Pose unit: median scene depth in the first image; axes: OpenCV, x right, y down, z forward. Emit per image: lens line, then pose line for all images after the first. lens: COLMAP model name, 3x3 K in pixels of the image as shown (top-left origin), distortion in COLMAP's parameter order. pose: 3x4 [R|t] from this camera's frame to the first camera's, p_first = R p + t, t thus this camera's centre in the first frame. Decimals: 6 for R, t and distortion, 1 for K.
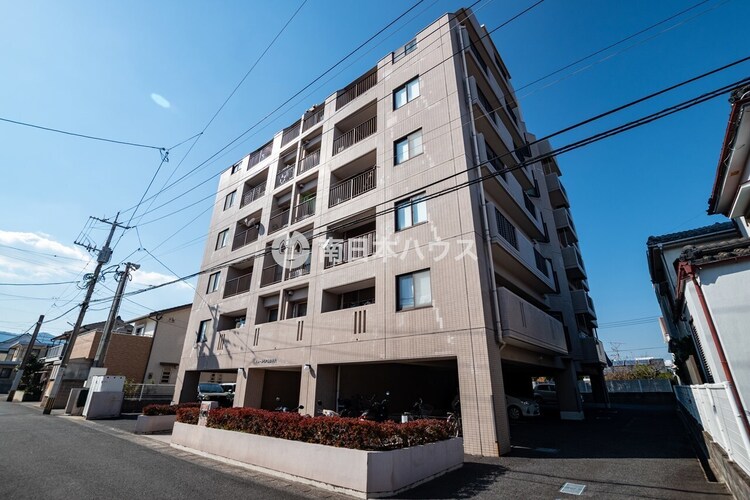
lens RADIAL K [[331.7, 0, 377.6], [0, 331.7, 251.1], [0, 0, 1]] dist [-0.028662, -0.000344]
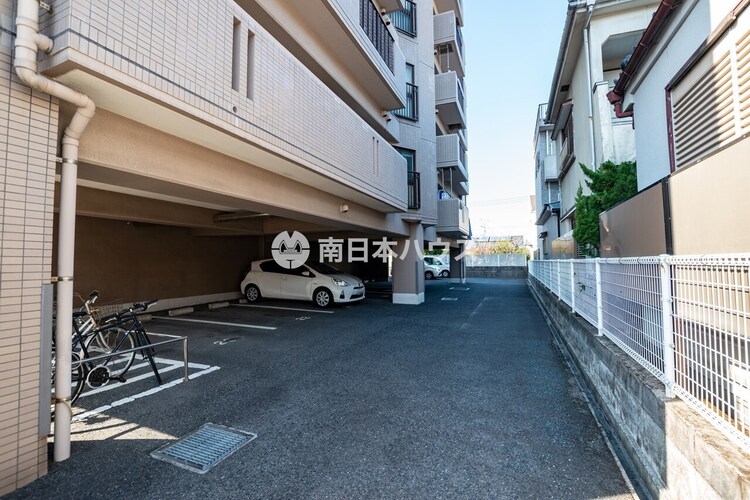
lens RADIAL K [[331.7, 0, 372.4], [0, 331.7, 246.2], [0, 0, 1]] dist [-0.028662, -0.000344]
pose [[0.960458, 0.000768, 0.278424, 0.284963], [-0.094632, 0.941364, 0.323849, 0.150528], [-0.261850, -0.337391, 0.904213, 0.357667]]
